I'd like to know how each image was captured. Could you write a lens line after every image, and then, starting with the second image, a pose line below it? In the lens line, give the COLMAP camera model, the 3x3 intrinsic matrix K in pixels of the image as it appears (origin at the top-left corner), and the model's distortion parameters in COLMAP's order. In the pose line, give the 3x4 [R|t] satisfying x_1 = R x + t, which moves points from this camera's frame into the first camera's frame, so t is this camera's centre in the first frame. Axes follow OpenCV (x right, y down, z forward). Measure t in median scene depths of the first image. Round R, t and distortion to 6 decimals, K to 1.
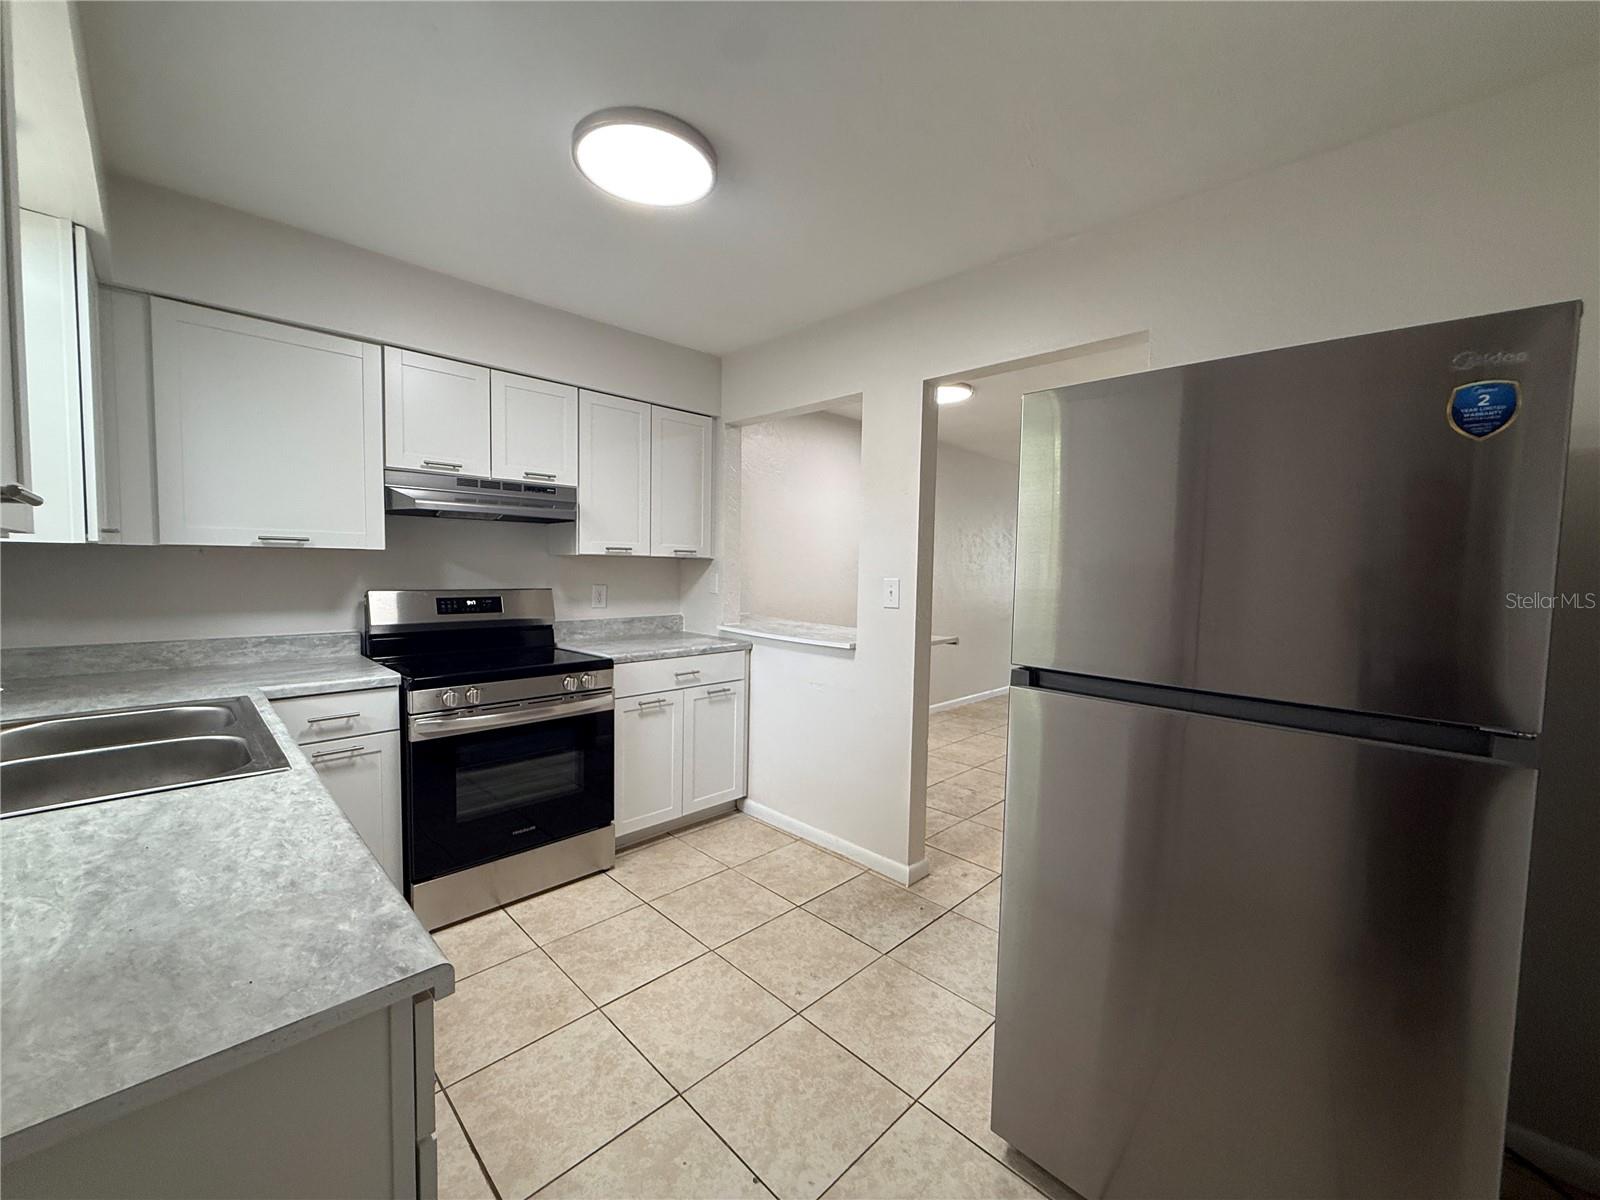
lens RADIAL K [[632.7, 0, 798.1], [0, 632.7, 600.4], [0, 0, 1]] dist [0.000709, -0.000005]
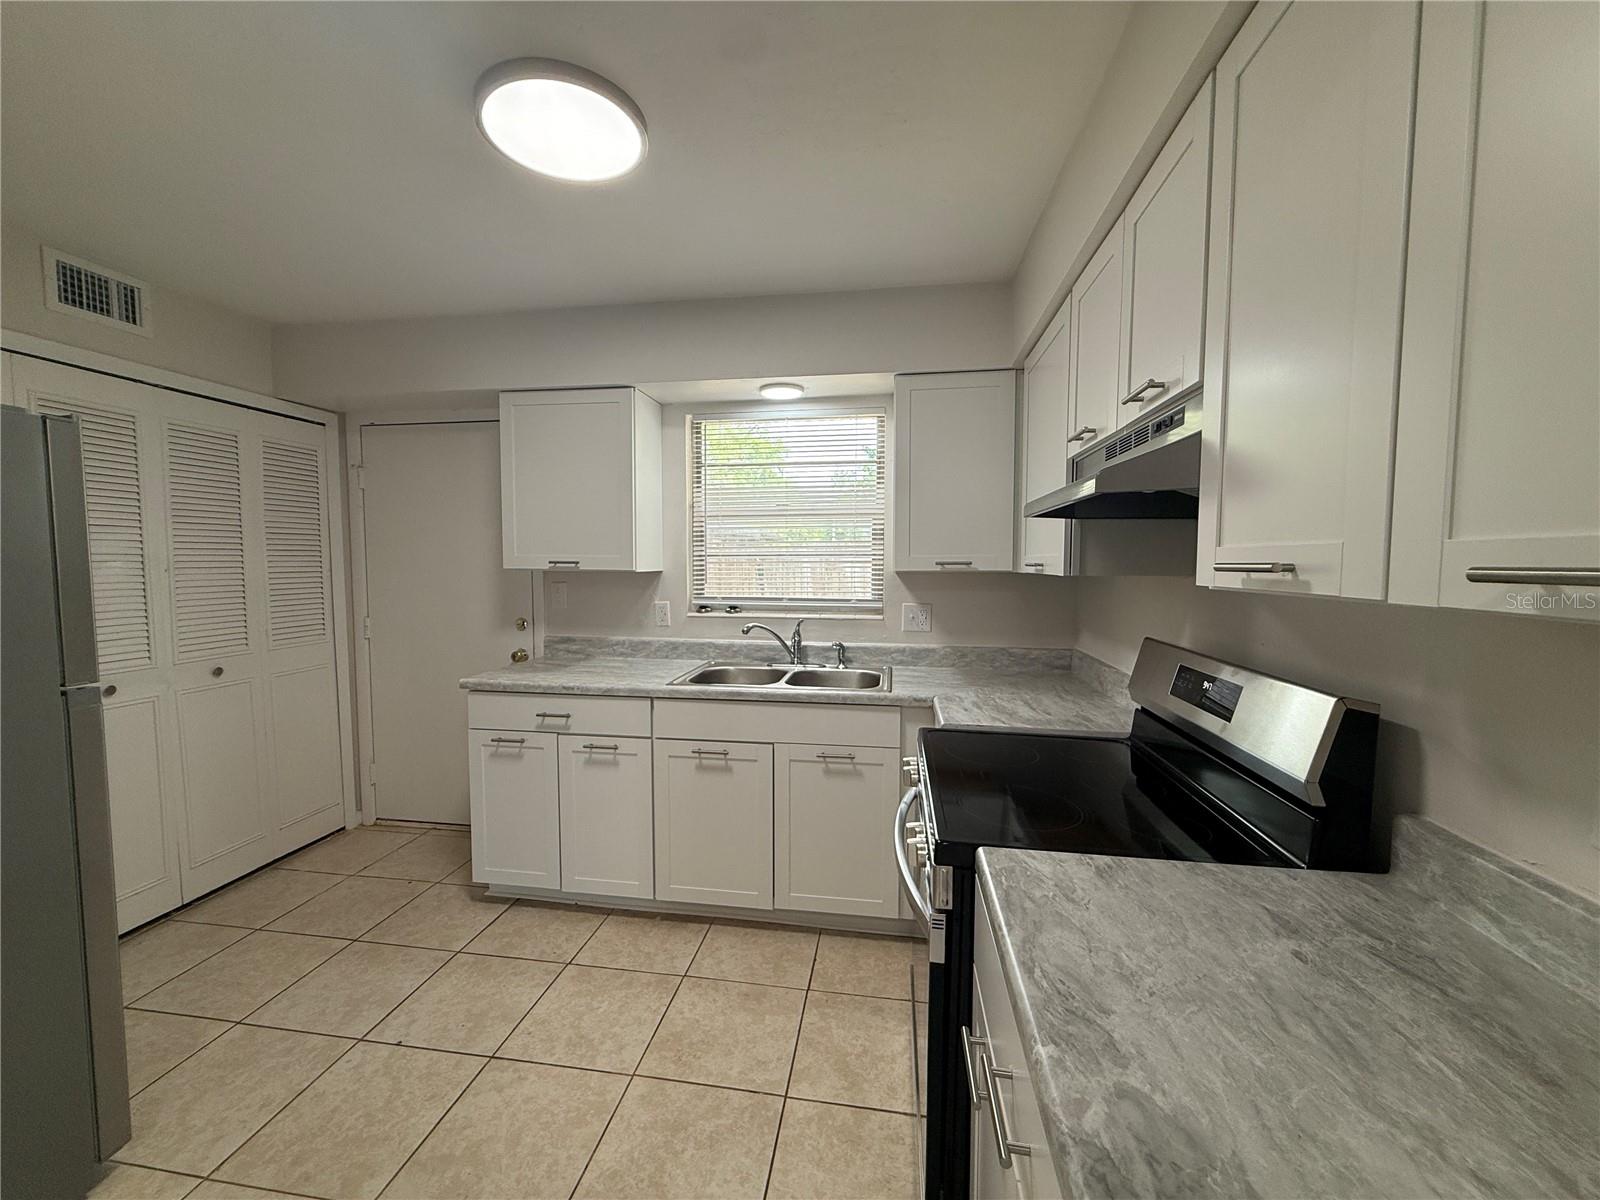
lens RADIAL K [[632.7, 0, 799.5], [0, 632.7, 601.2], [0, 0, 1]] dist [0.000709, -0.000005]
pose [[-0.805560, 0.018902, -0.592212, 0.021125], [-0.048194, 0.994089, 0.097285, -0.140572], [0.590551, 0.106910, -0.799888, 1.834243]]
